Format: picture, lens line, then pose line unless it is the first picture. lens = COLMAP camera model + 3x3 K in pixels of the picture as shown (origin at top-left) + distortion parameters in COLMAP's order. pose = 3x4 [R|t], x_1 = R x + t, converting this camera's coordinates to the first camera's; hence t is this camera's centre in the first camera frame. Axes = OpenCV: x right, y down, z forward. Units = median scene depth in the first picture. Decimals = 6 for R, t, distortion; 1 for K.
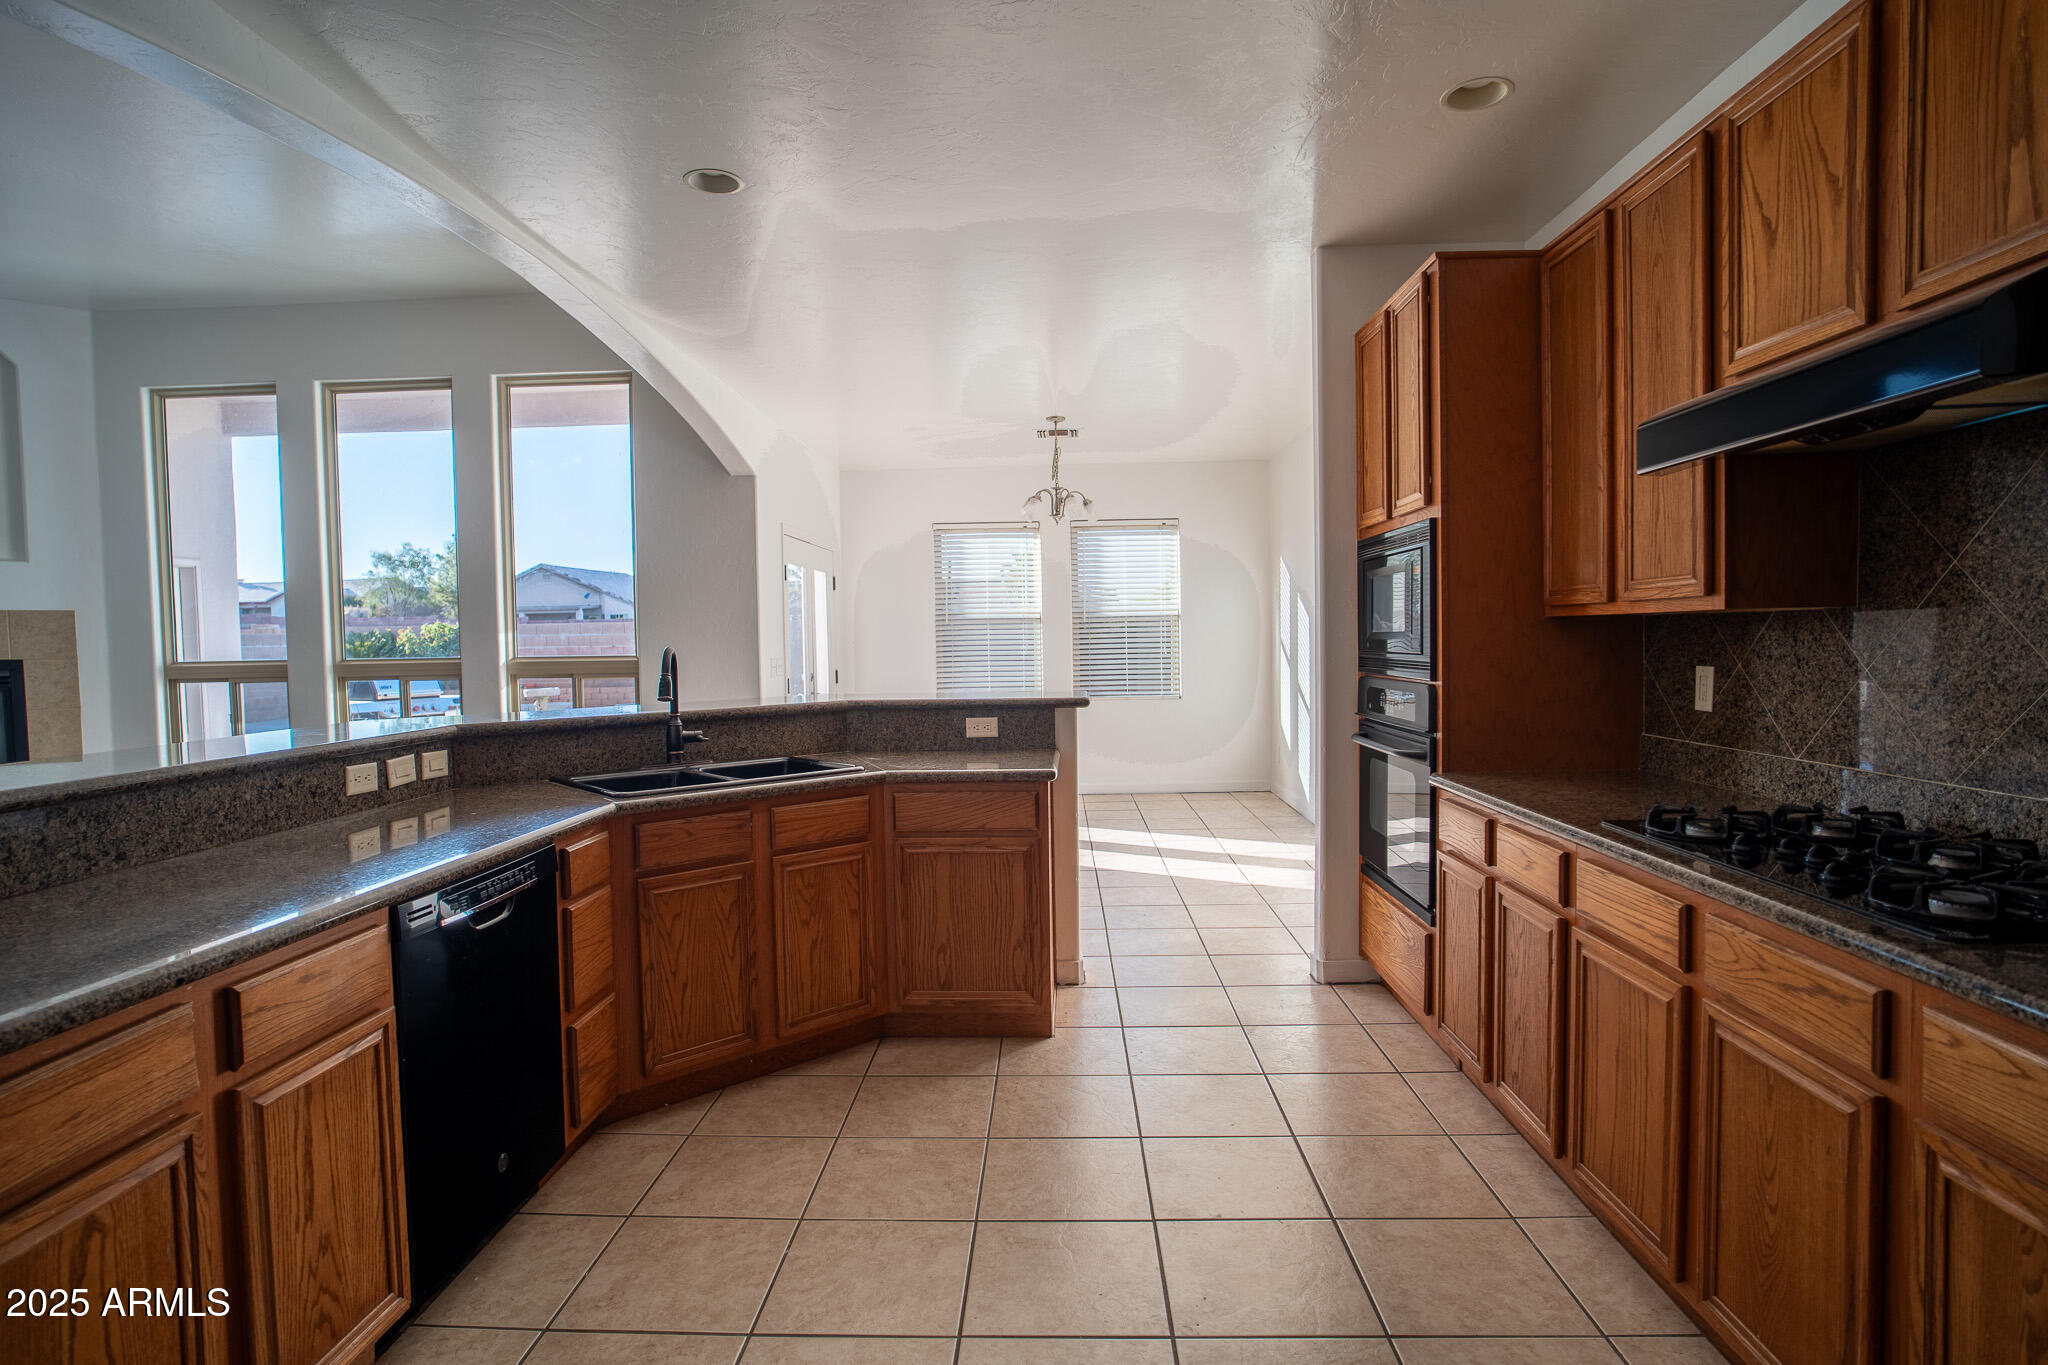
lens RADIAL K [[1060.2, 0, 1017.4], [0, 1060.2, 679.7], [0, 0, 1]] dist [-0.052621, 0.026396]
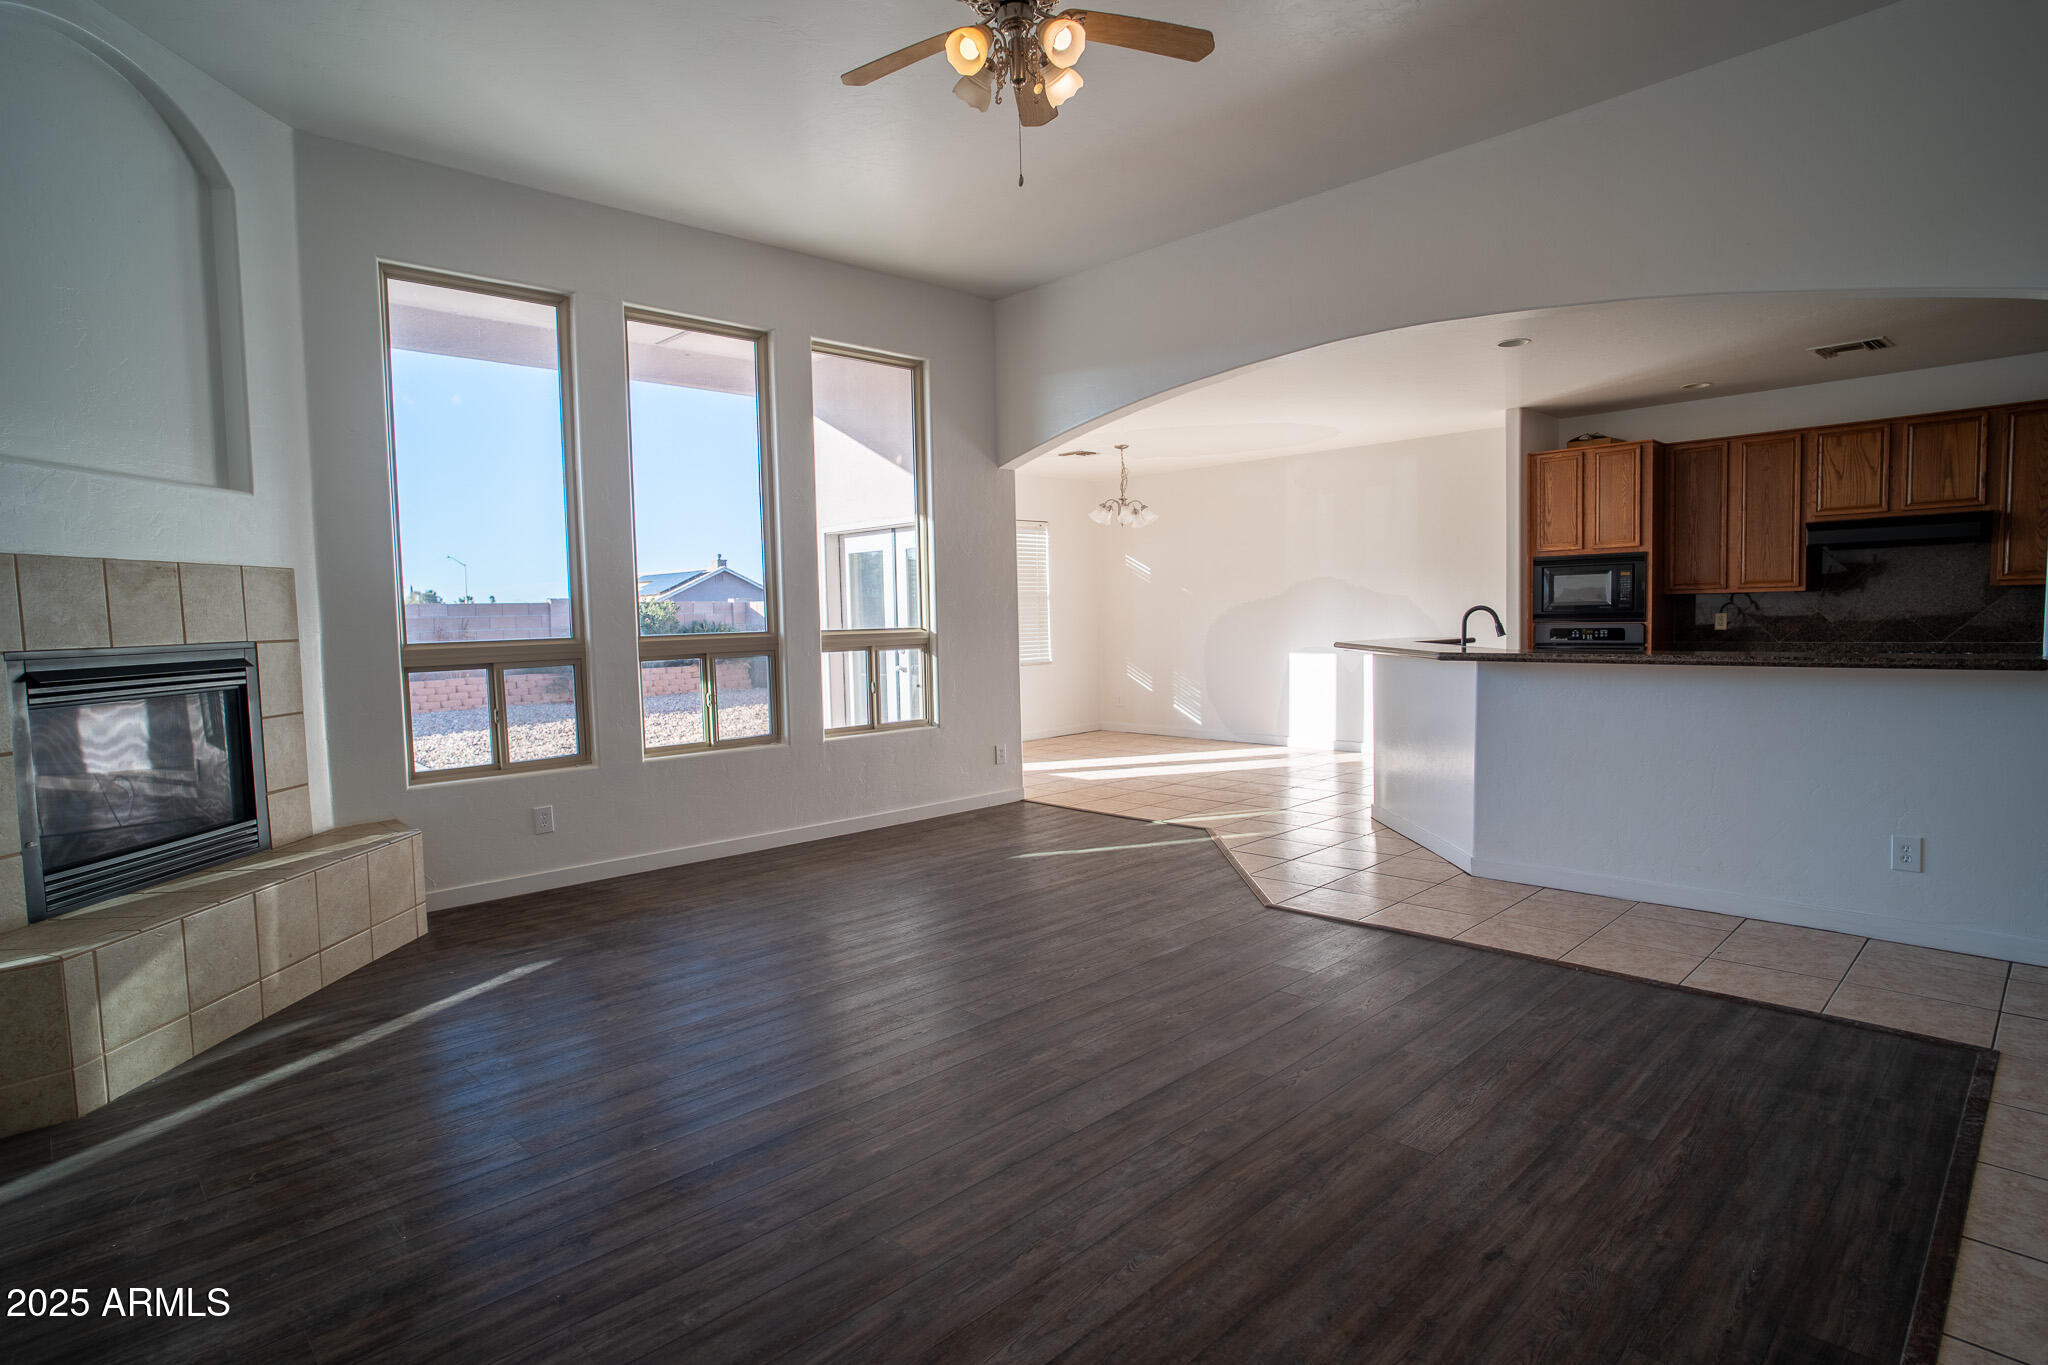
lens RADIAL K [[1060.2, 0, 1017.4], [0, 1060.2, 679.7], [0, 0, 1]] dist [-0.052621, 0.026396]
pose [[0.694292, -0.046528, 0.718188, -1.067129], [0.041471, 0.998836, 0.024620, 0.008047], [-0.718498, 0.012691, 0.695414, 0.183779]]
